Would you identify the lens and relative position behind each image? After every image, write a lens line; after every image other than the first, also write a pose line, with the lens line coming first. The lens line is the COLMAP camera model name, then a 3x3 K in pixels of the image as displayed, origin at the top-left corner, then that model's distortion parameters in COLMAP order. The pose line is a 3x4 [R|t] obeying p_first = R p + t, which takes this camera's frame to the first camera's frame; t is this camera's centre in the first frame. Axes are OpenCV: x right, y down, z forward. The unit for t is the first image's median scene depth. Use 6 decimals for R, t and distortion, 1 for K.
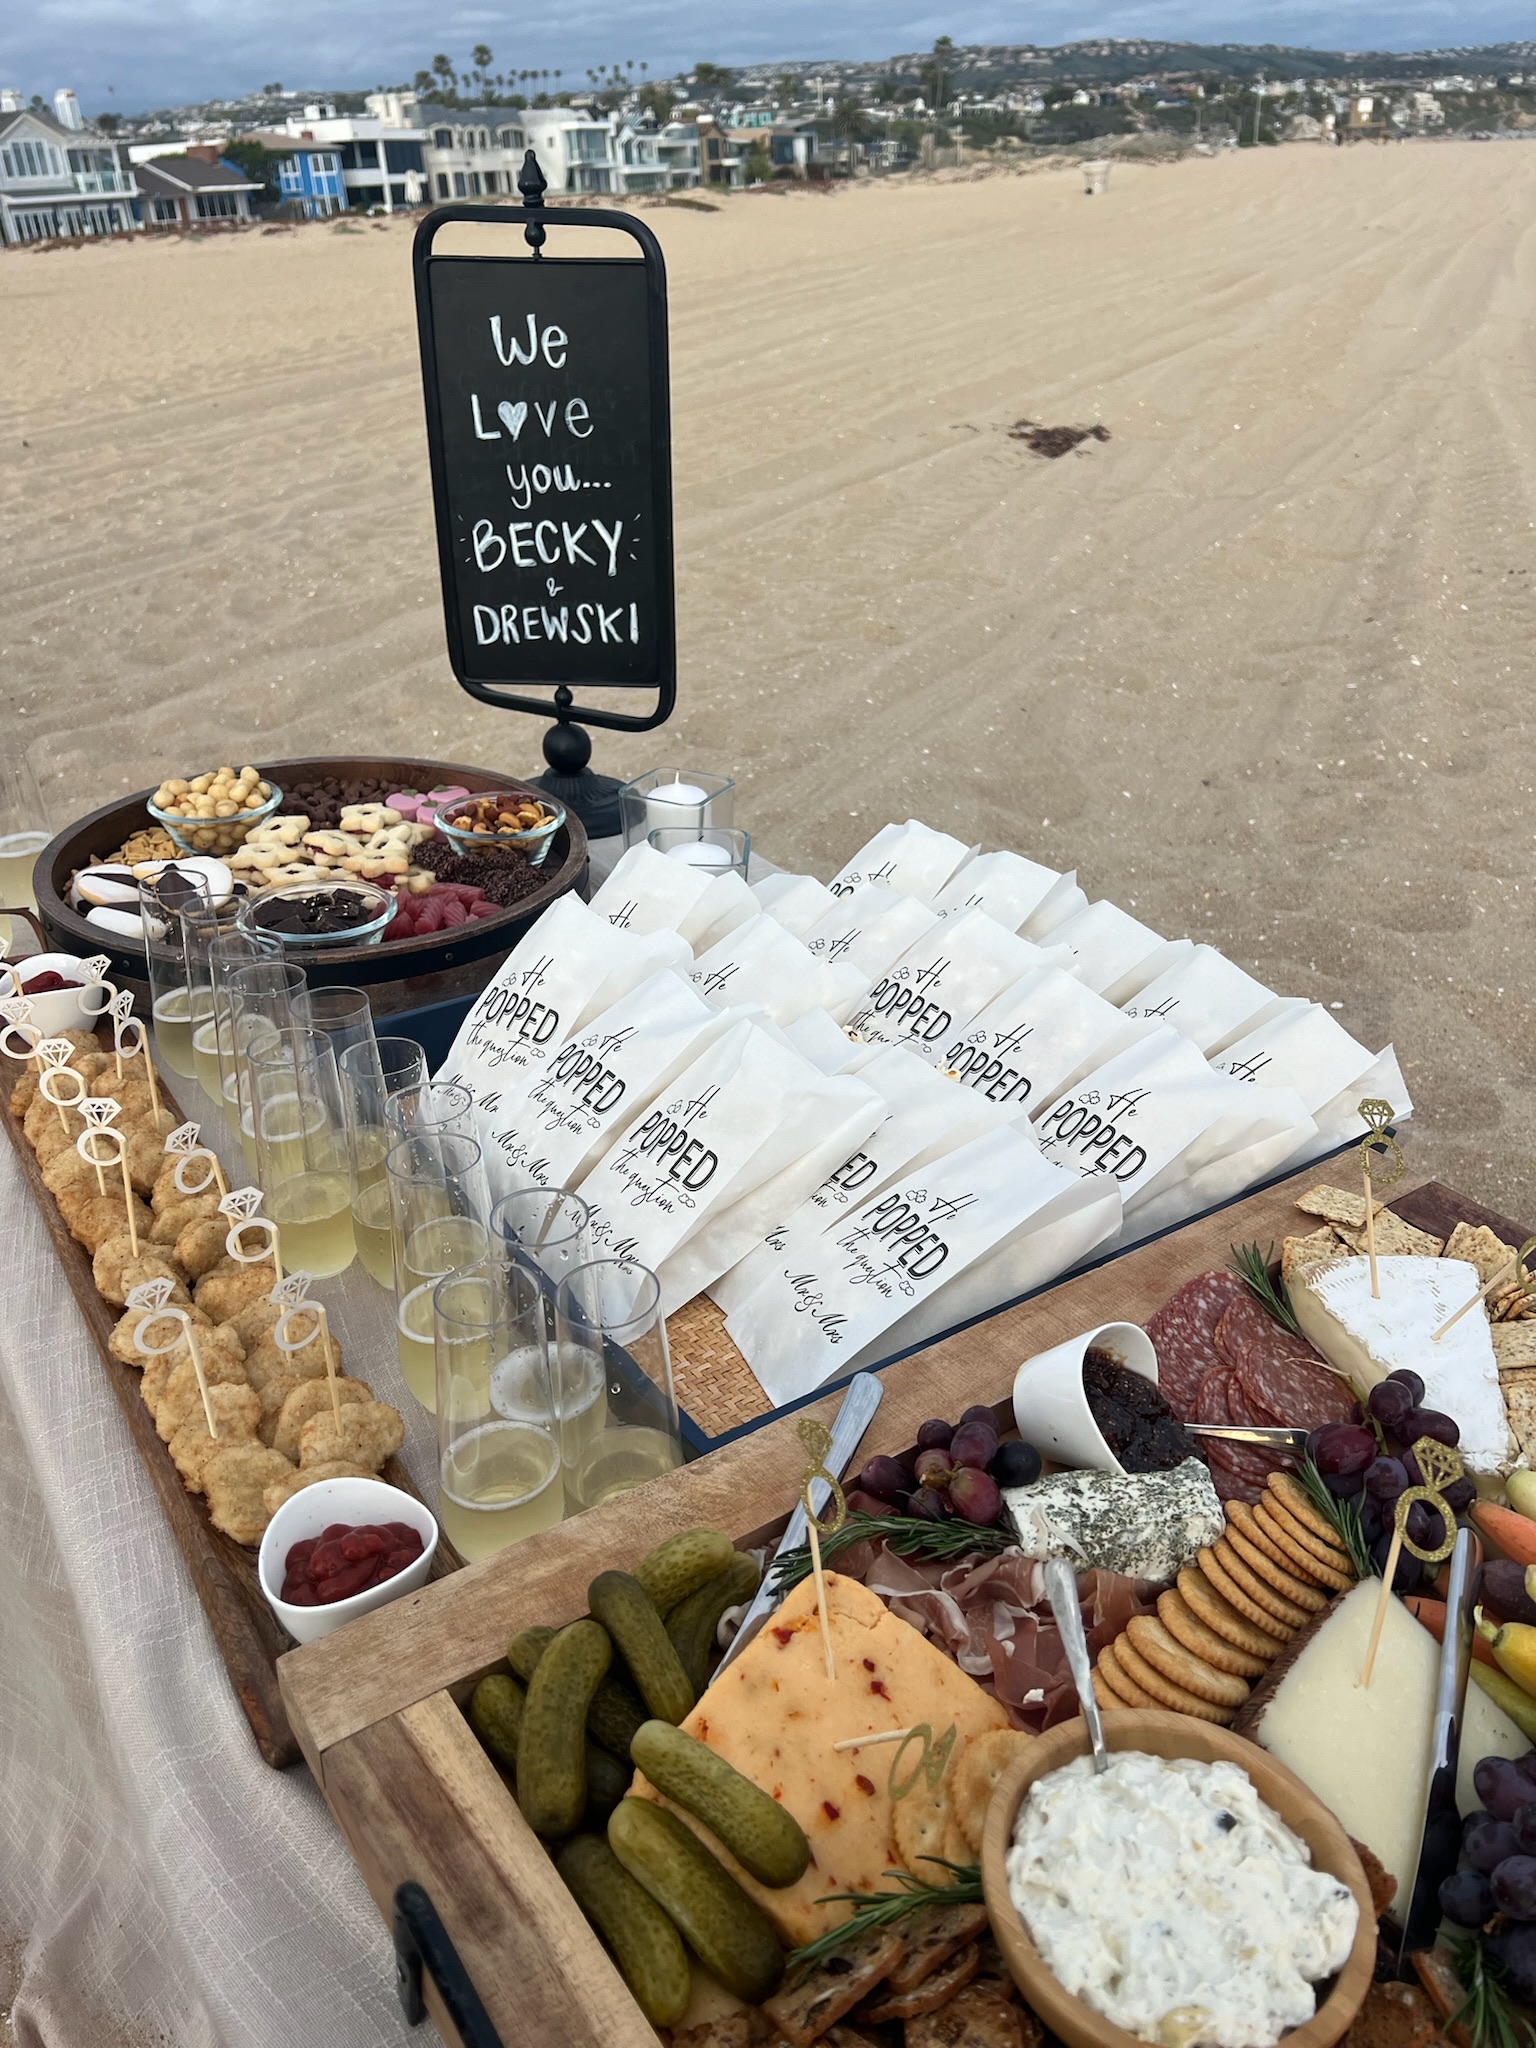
lens RADIAL K [[1541.1, 0, 773.9], [0, 1541.1, 1033.6], [0, 0, 1]] dist [0.038936, -0.047729]
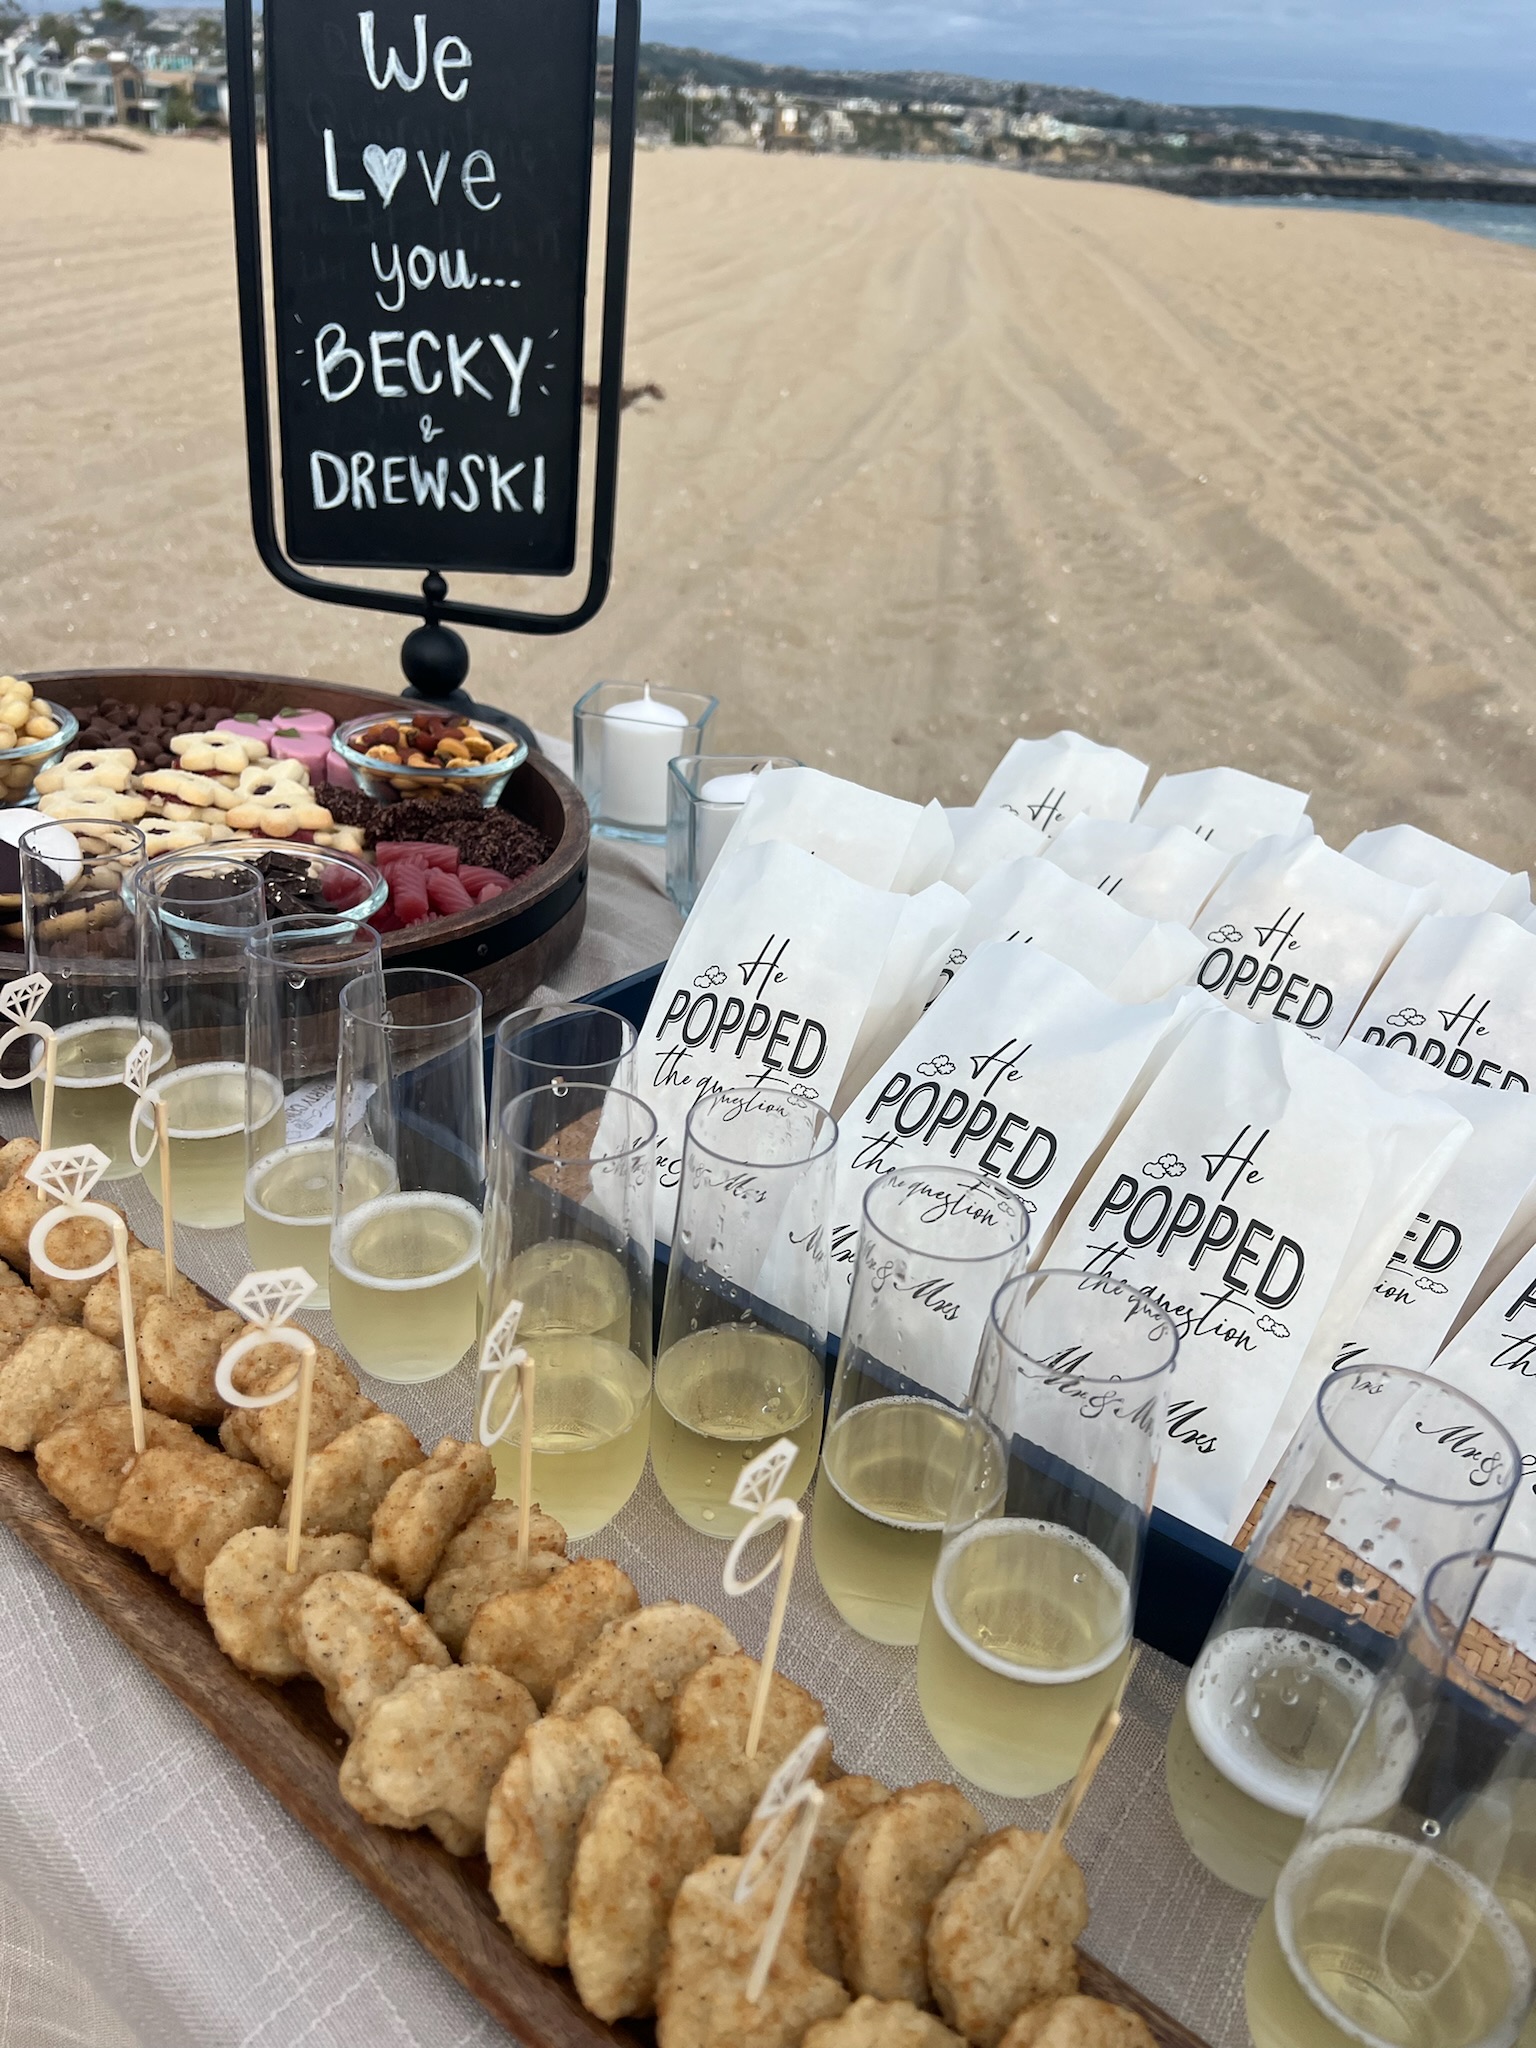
lens RADIAL K [[1541.1, 0, 744.0], [0, 1541.1, 1028.5], [0, 0, 1]] dist [0.038936, -0.047729]
pose [[0.951639, -0.068991, 0.299371, -0.240540], [0.067000, 0.997609, 0.016924, -0.016352], [-0.299823, 0.003952, 0.953987, 0.282168]]
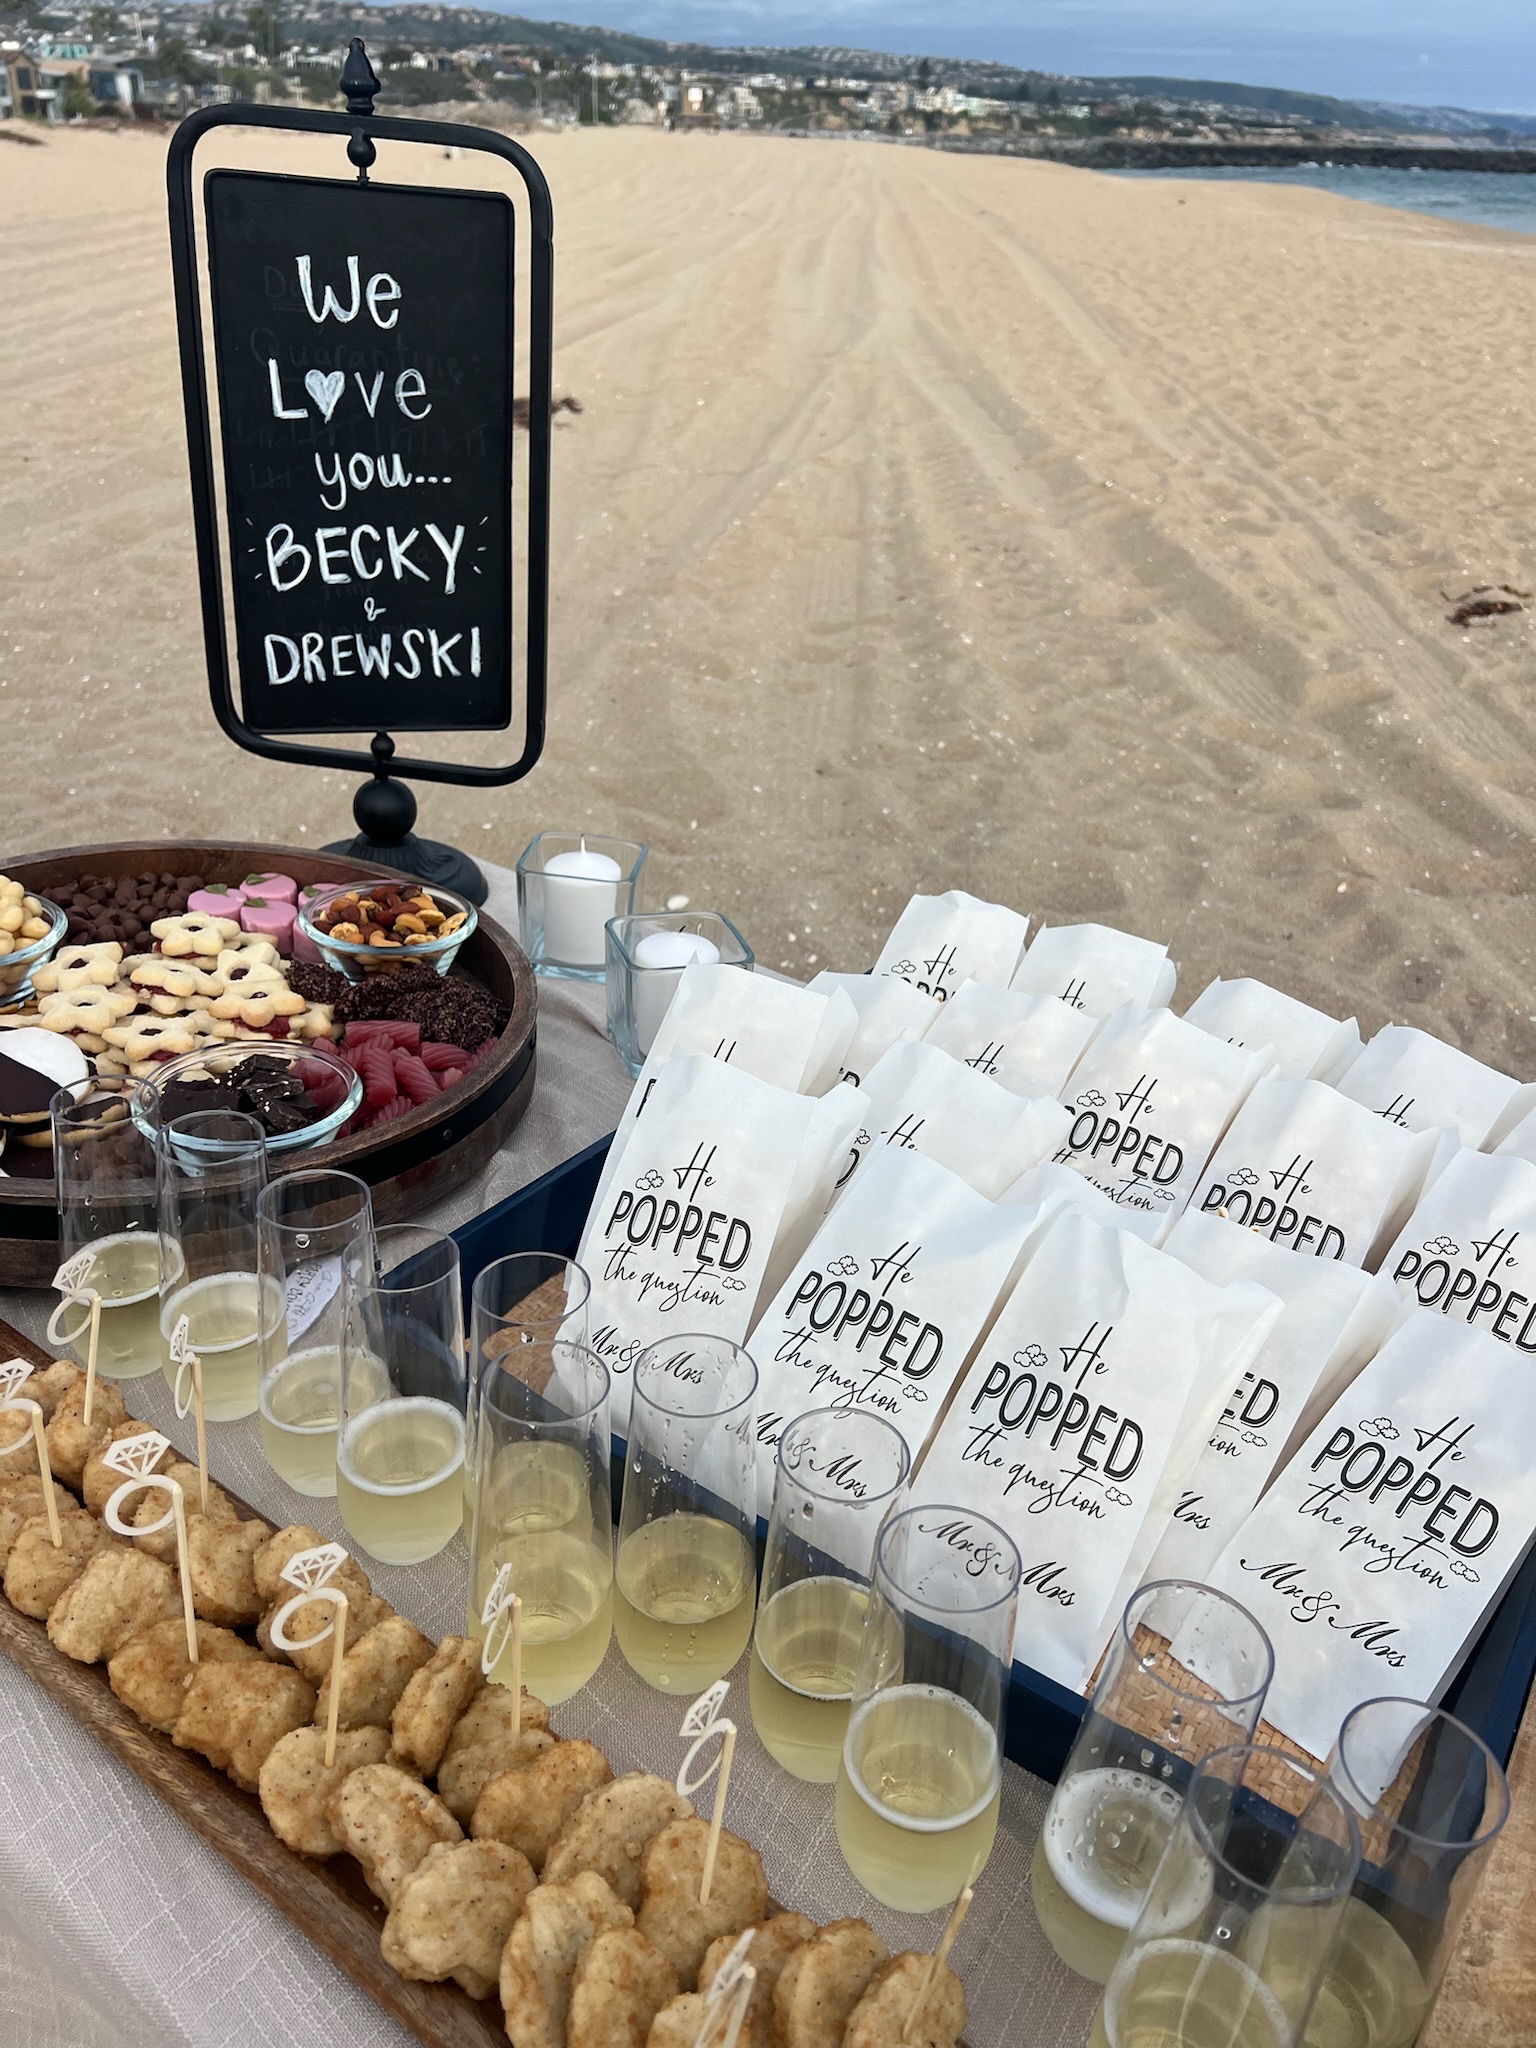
lens RADIAL K [[1541.1, 0, 746.4], [0, 1541.1, 1006.2], [0, 0, 1]] dist [0.038936, -0.047729]
pose [[0.935659, -0.105629, 0.336726, -0.253422], [0.104420, 0.994295, 0.021752, -0.088895], [-0.337102, 0.014808, 0.941352, 0.210251]]
